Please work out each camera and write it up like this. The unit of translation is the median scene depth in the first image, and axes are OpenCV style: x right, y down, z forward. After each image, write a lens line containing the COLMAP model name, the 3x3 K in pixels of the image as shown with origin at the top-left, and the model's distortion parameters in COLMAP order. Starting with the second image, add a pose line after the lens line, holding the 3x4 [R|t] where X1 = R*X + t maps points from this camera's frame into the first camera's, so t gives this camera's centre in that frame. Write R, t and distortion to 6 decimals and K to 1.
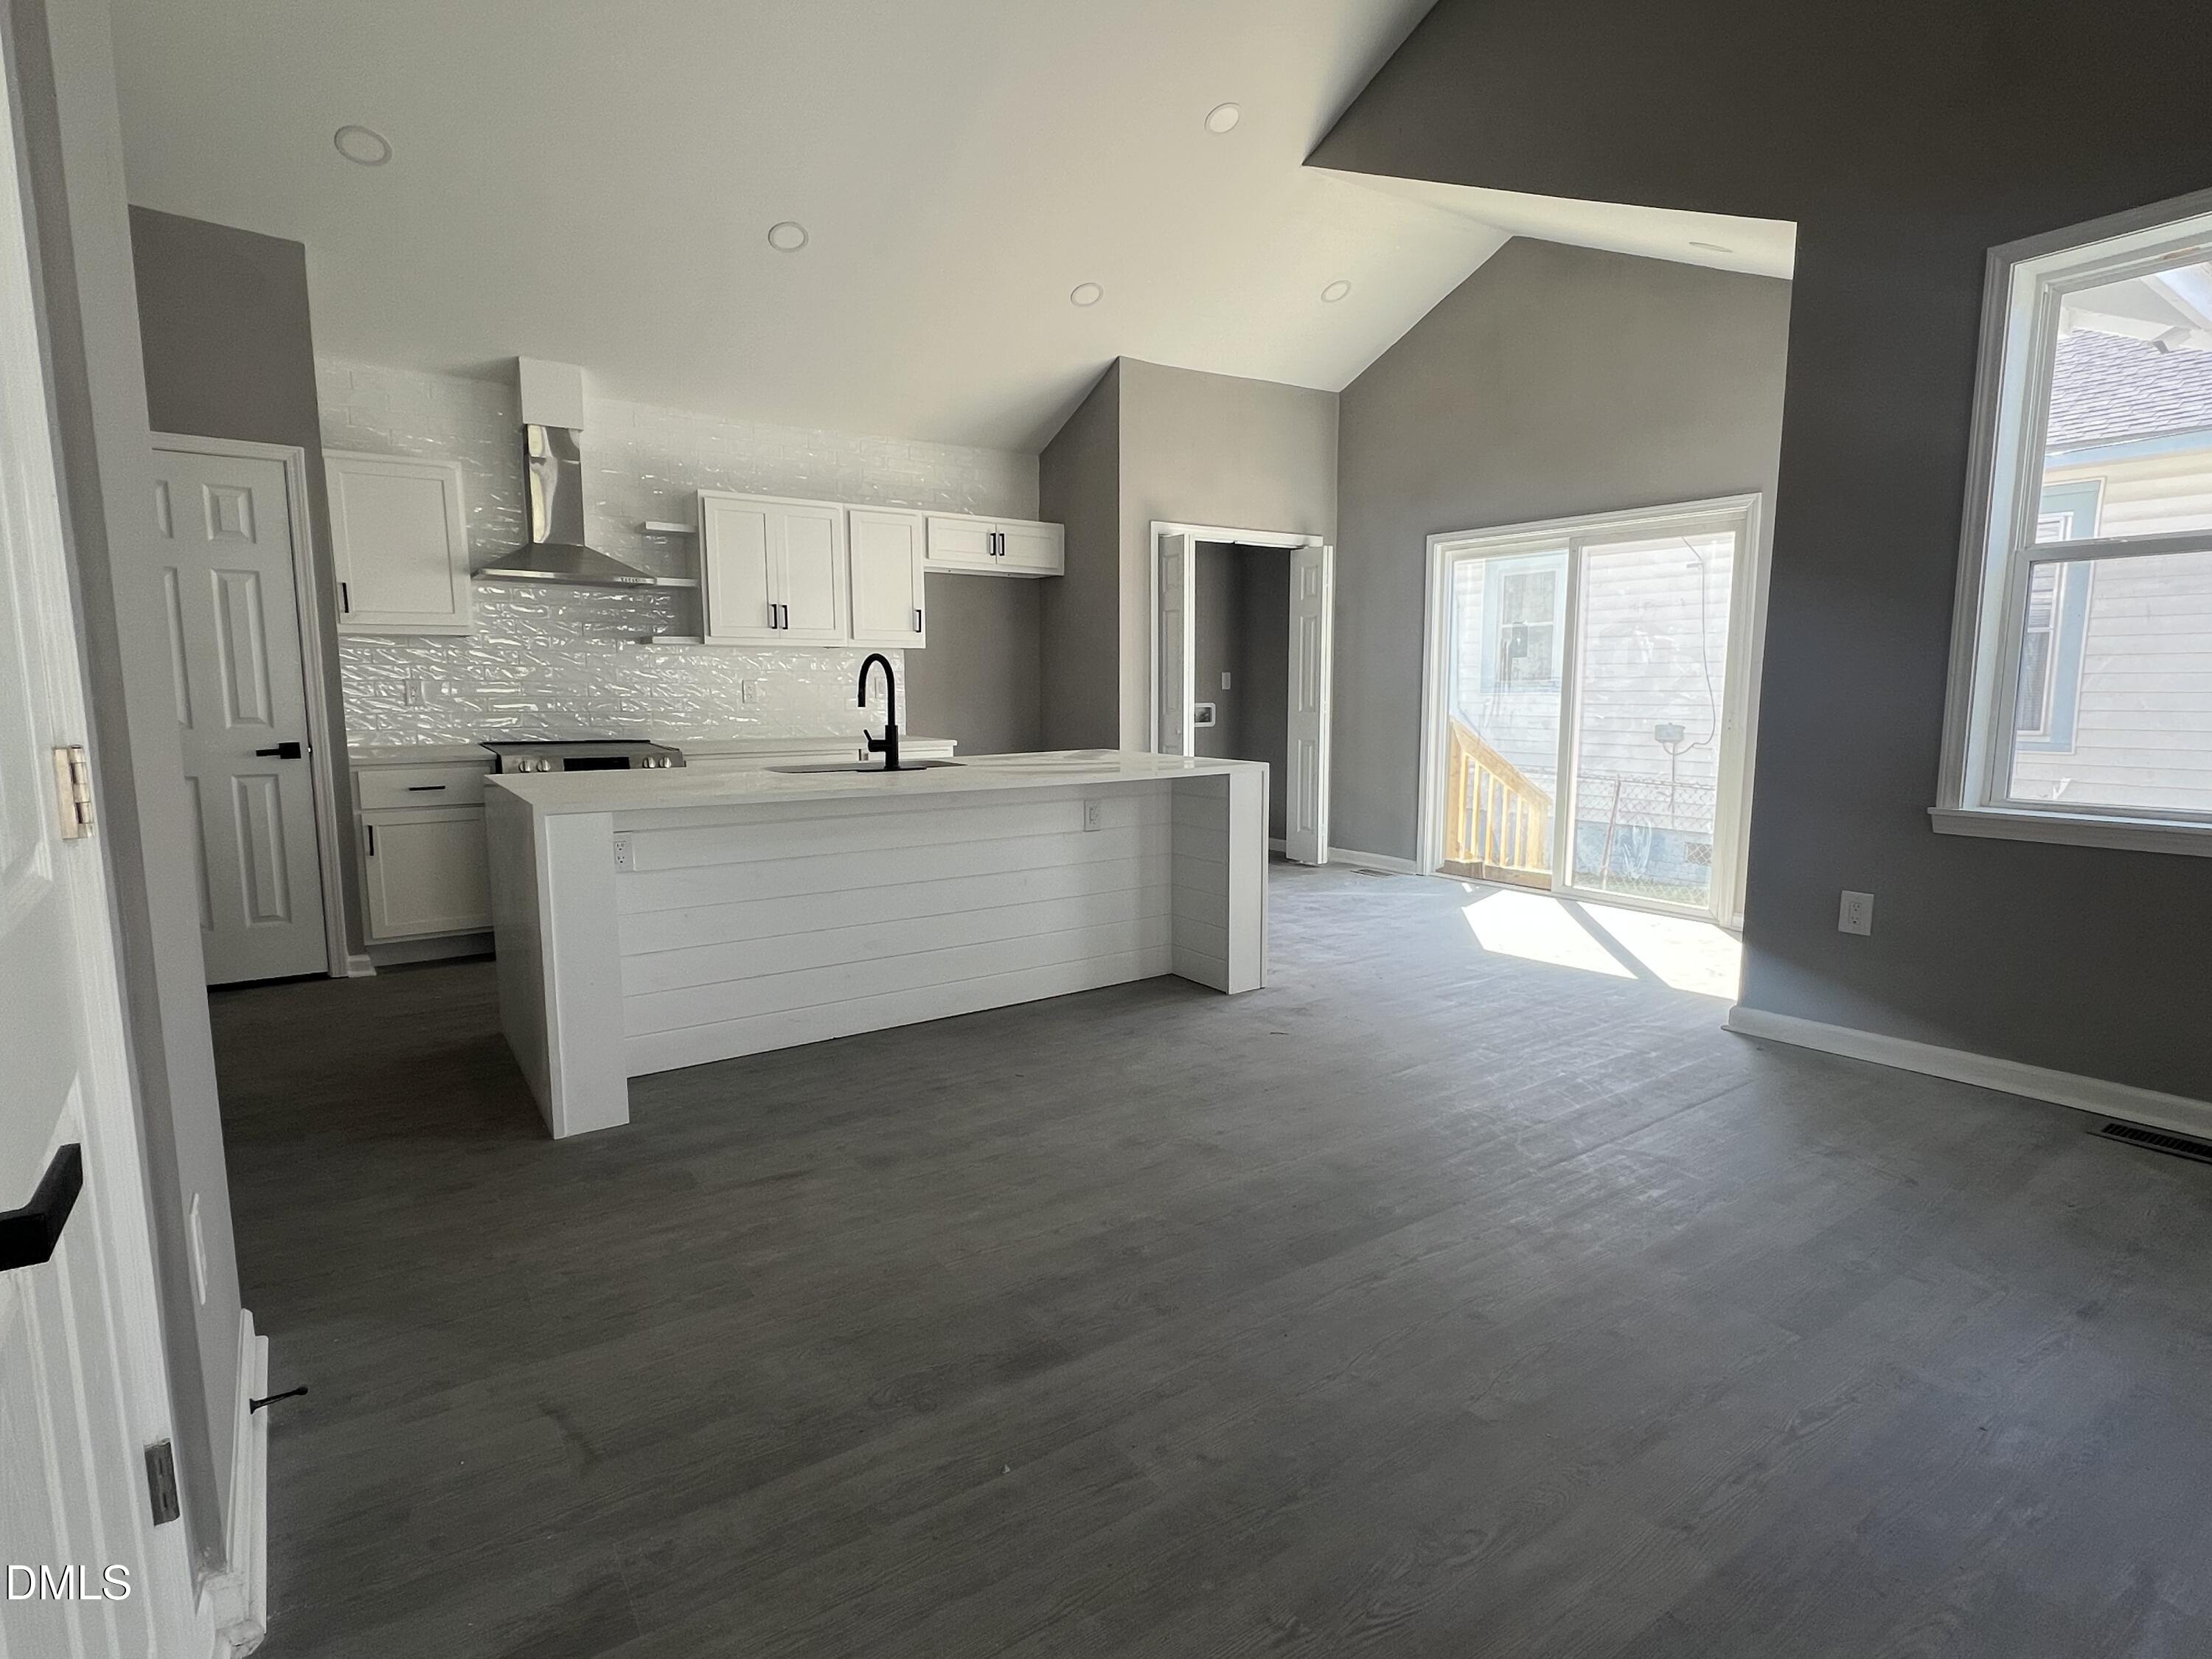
lens RADIAL K [[1109.8, 0, 1107.9], [0, 1109.8, 831.2], [0, 0, 1]] dist [0.001179, -0.003921]
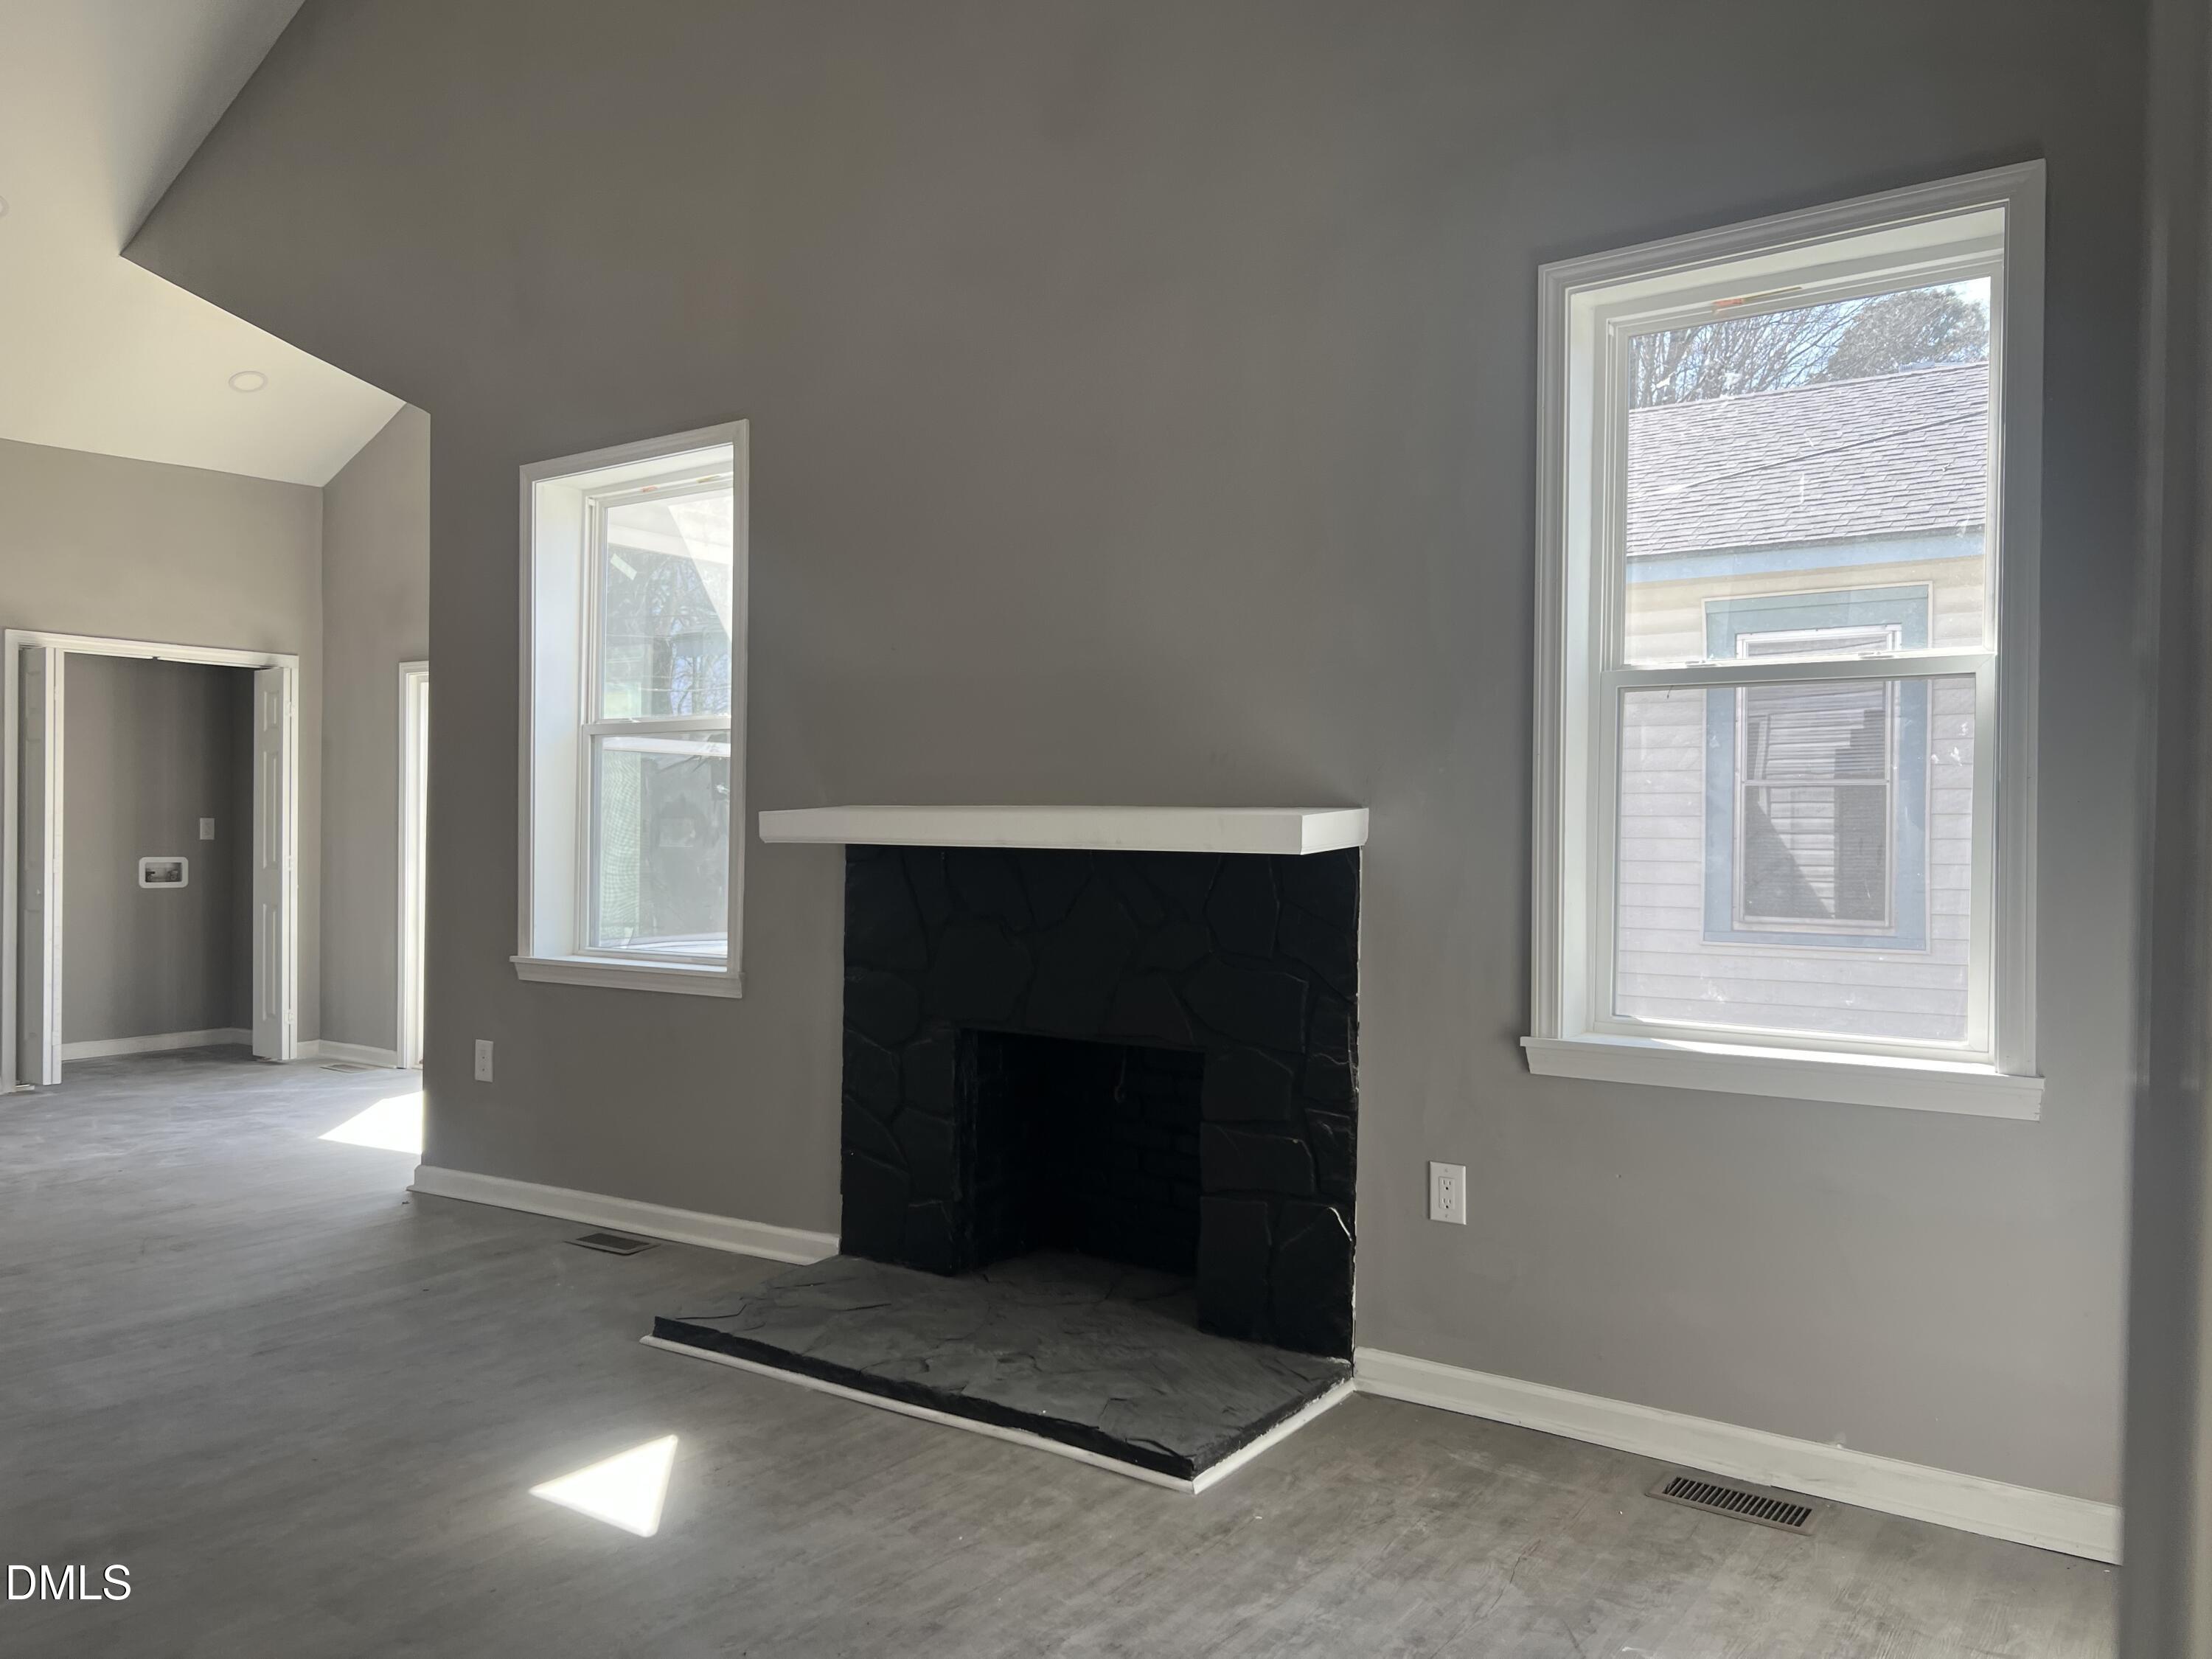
lens RADIAL K [[1669.0, 0, 1086.3], [0, 1669.0, 847.5], [0, 0, 1]] dist [0.051103, -0.054766]
pose [[0.944386, 0.011830, 0.328627, 0.550796], [0.028984, 0.992469, -0.119019, 0.063596], [-0.327560, 0.121925, 0.936931, -0.546593]]
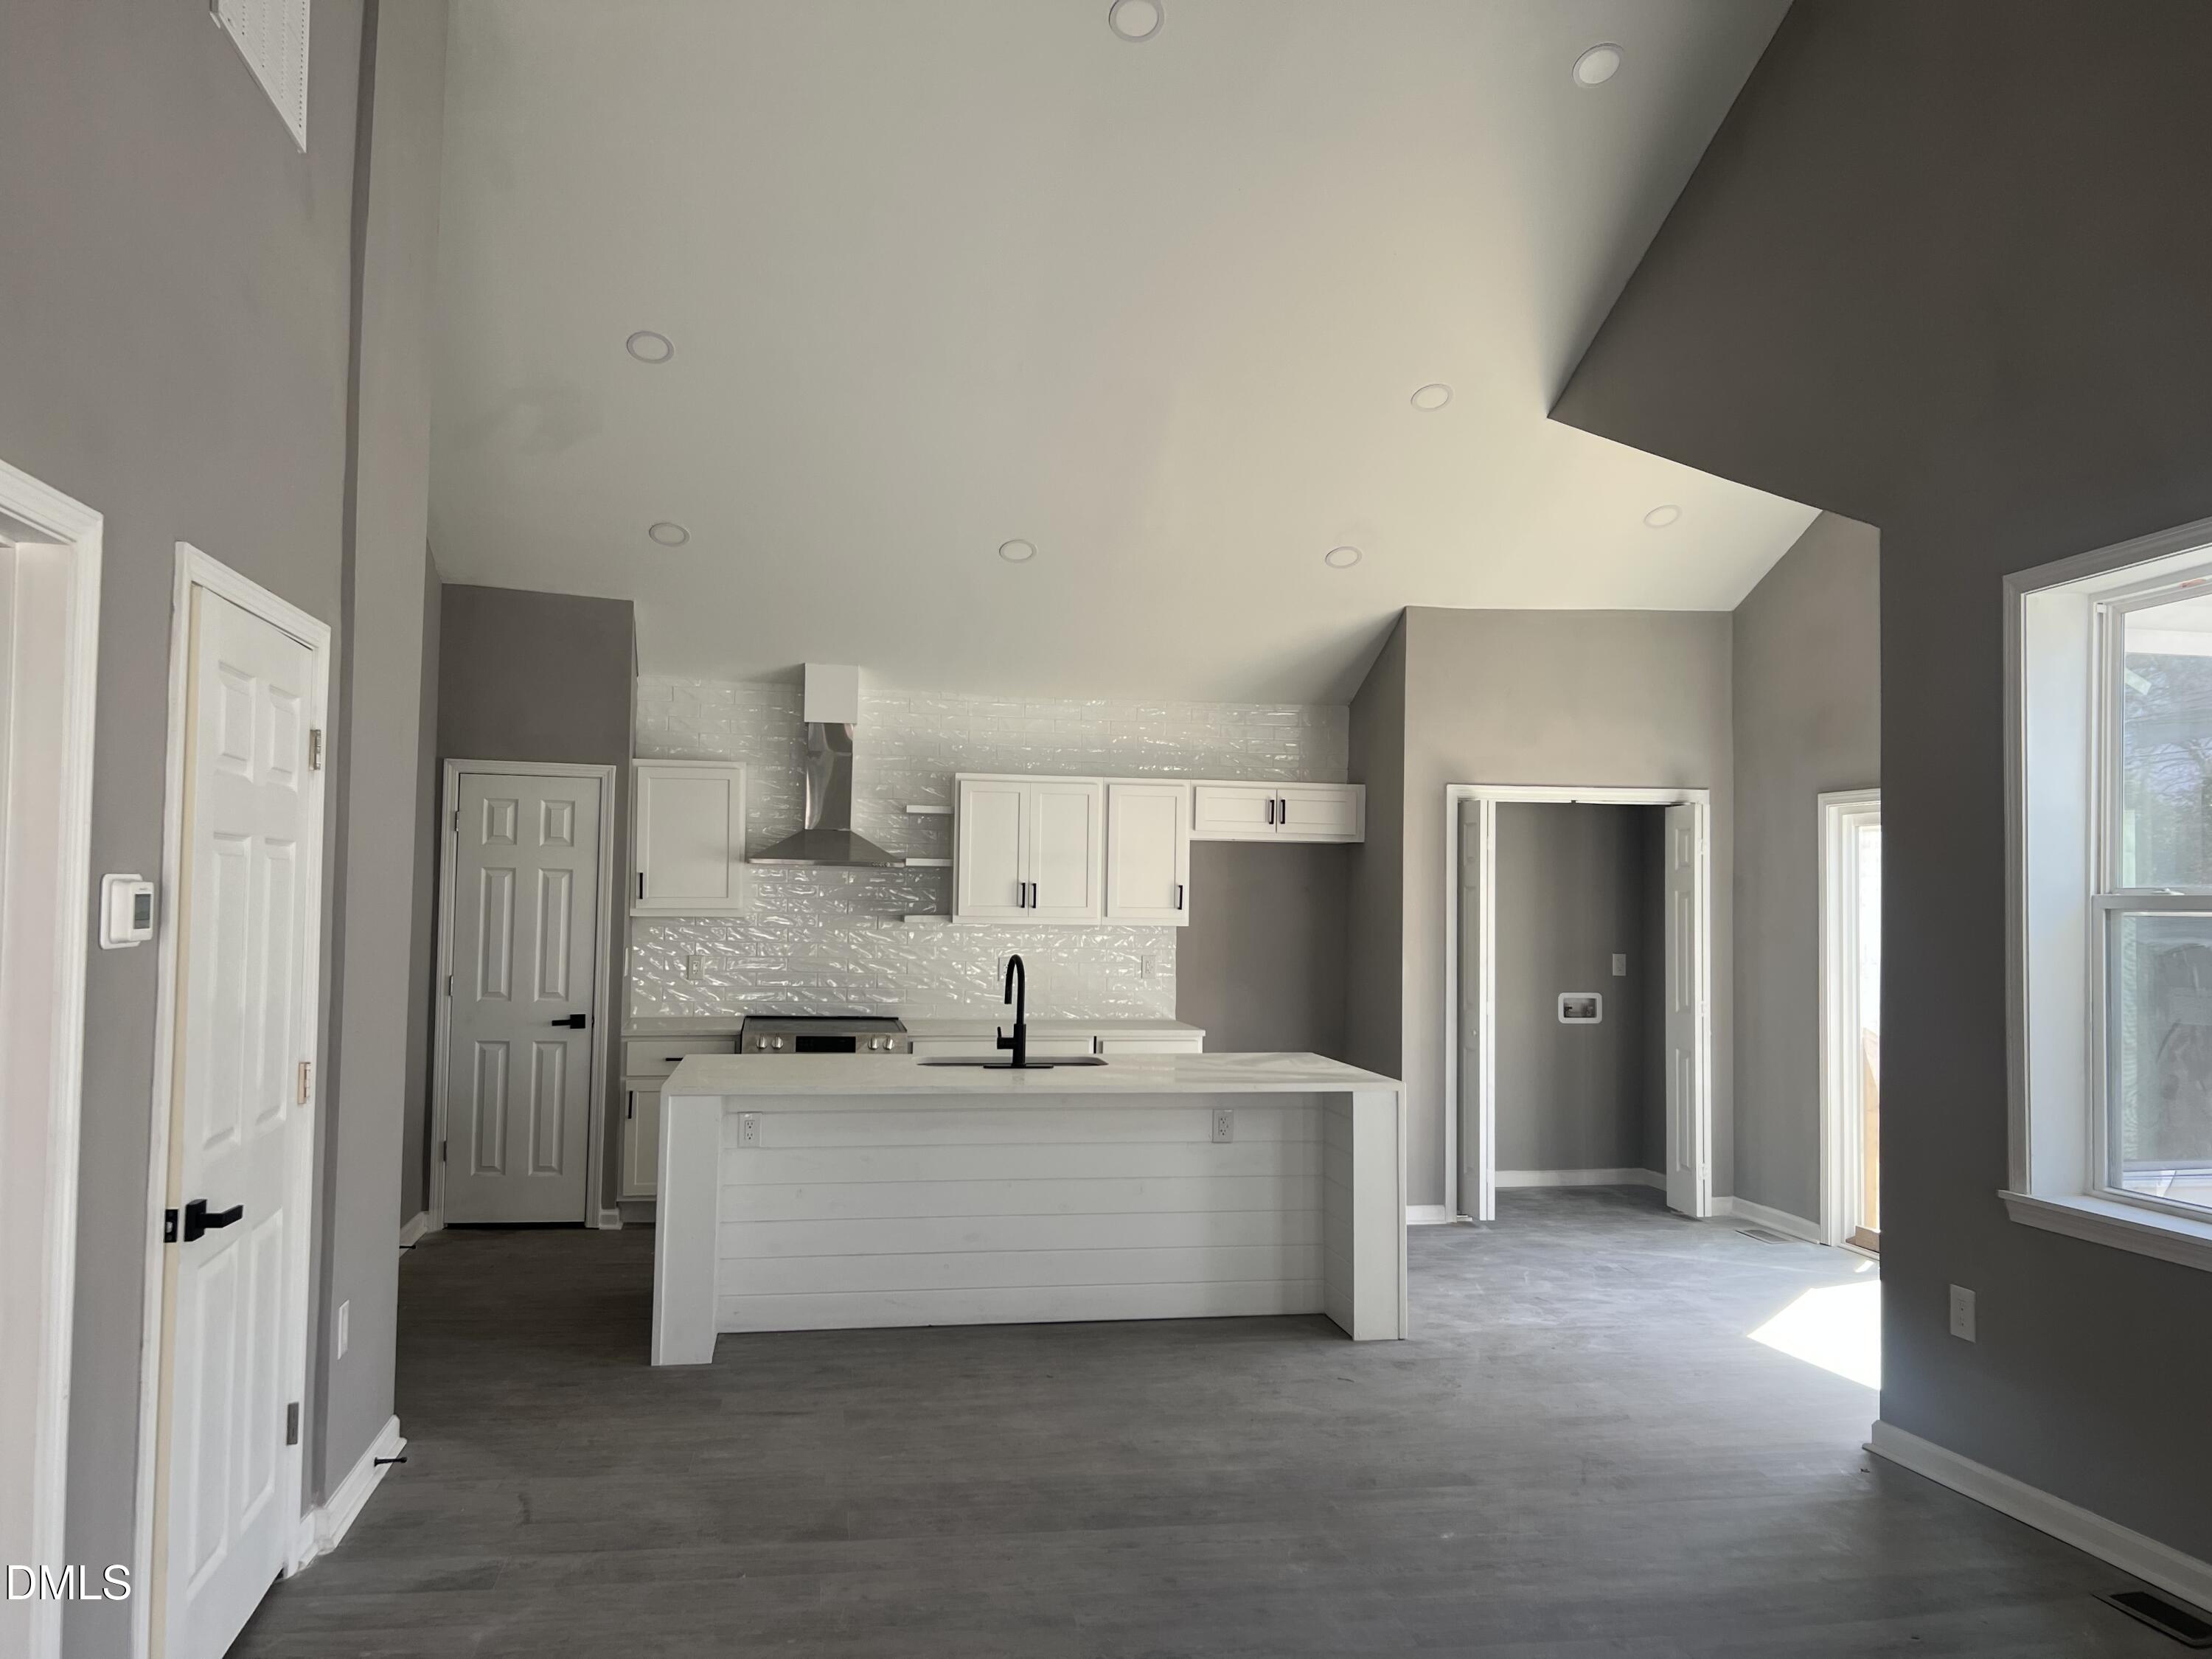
lens RADIAL K [[1669.0, 0, 1106.1], [0, 1669.0, 843.8], [0, 0, 1]] dist [0.051103, -0.054766]
pose [[0.908456, 0.001265, -0.417978, 0.496046], [-0.071841, 0.985586, -0.153161, -0.027038], [0.411760, 0.169168, 0.895453, -0.371282]]
